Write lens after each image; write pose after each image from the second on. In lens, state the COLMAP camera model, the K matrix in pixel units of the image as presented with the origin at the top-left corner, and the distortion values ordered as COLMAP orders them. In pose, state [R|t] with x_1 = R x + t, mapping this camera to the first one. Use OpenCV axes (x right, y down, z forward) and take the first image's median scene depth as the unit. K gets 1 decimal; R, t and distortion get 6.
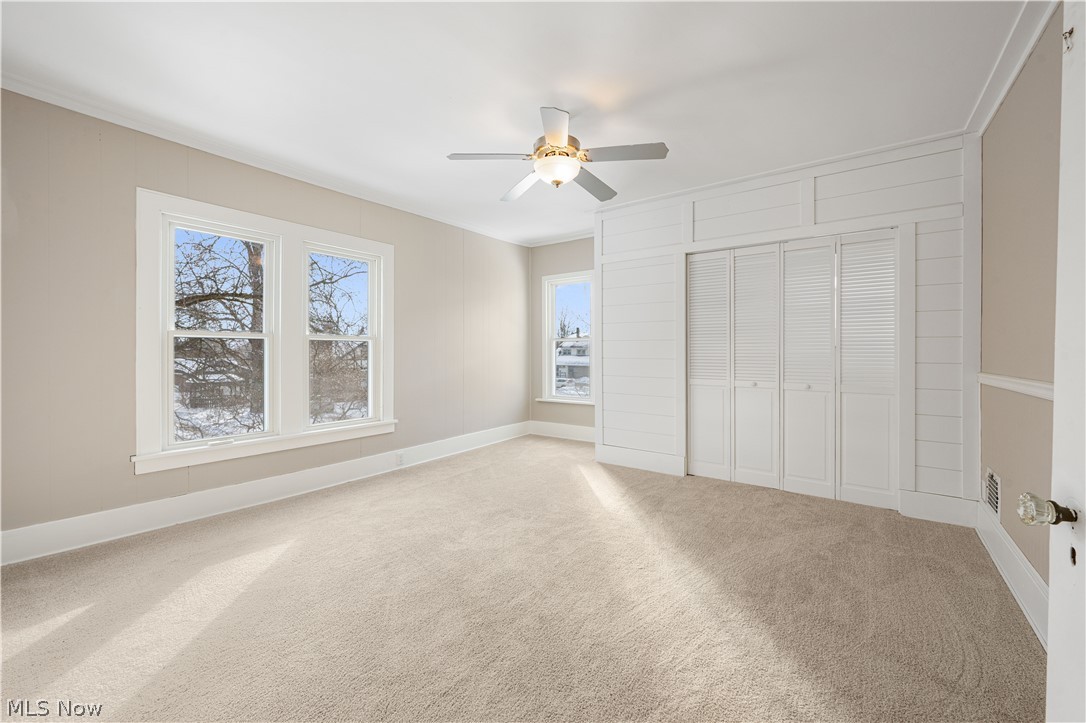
lens RADIAL K [[427.0, 0, 548.3], [0, 427.0, 353.9], [0, 0, 1]] dist [-0.002880, 0.000161]
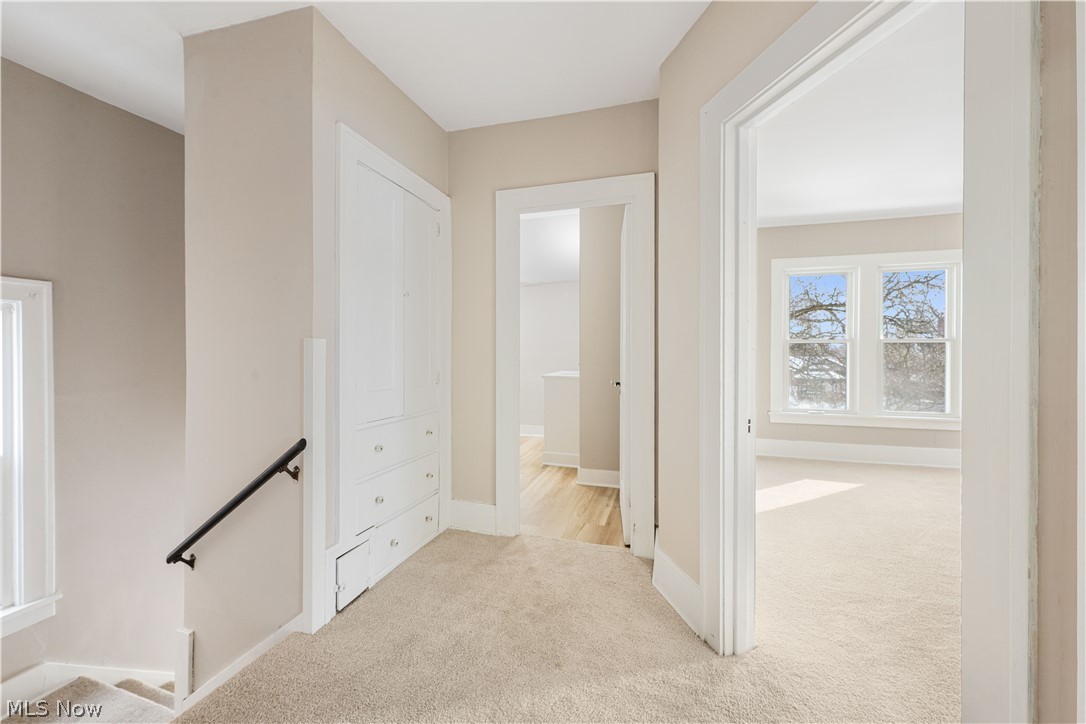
lens RADIAL K [[427.0, 0, 546.2], [0, 427.0, 354.9], [0, 0, 1]] dist [-0.002880, 0.000161]
pose [[0.332440, 0.006178, -0.943104, 0.100892], [-0.002530, 0.999981, 0.005659, -0.000786], [0.943121, 0.000505, 0.332449, -0.120890]]
